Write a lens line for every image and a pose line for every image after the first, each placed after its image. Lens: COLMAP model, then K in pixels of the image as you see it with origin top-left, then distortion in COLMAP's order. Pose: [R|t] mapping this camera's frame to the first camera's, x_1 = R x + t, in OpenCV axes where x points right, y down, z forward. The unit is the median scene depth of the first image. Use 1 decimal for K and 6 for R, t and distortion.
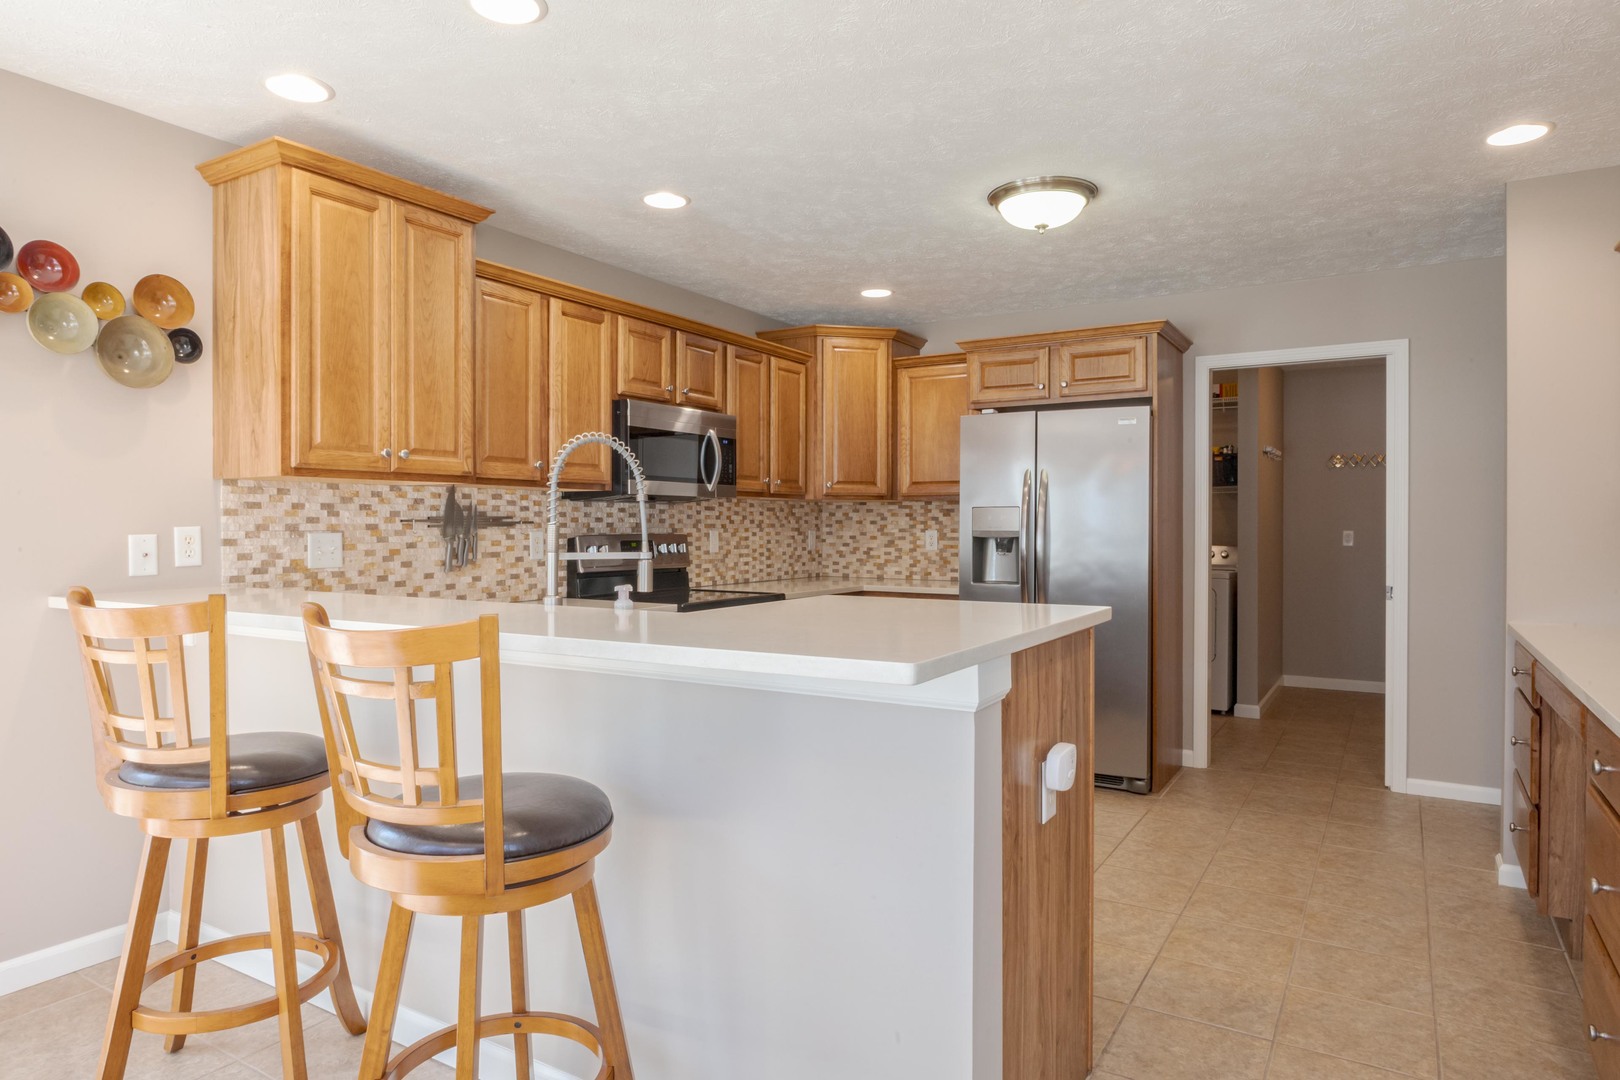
lens RADIAL K [[989.7, 0, 808.5], [0, 989.7, 538.6], [0, 0, 1]] dist [0.003388, -0.006333]
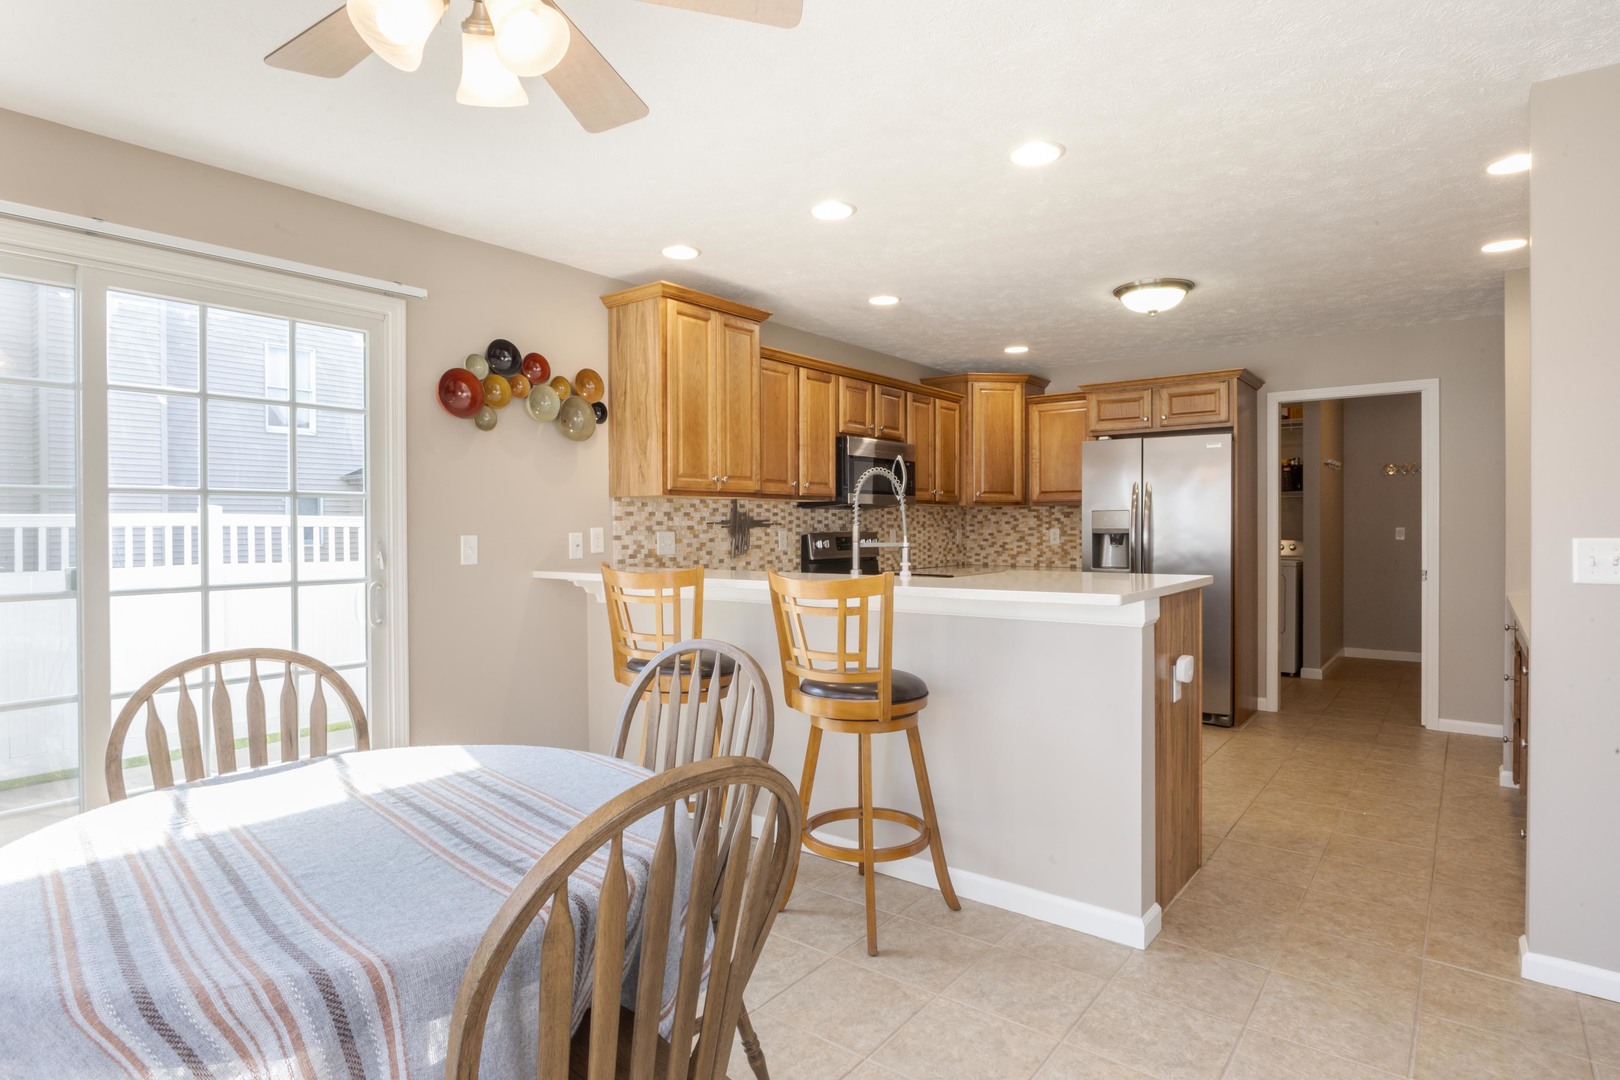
lens RADIAL K [[910.5, 0, 811.0], [0, 910.5, 537.5], [0, 0, 1]] dist [-0.004019, 0.001373]
pose [[0.995744, -0.003477, -0.092095, -0.124131], [0.003479, 0.999994, -0.000143, 0.003702], [0.092094, -0.000178, 0.995750, -0.315183]]
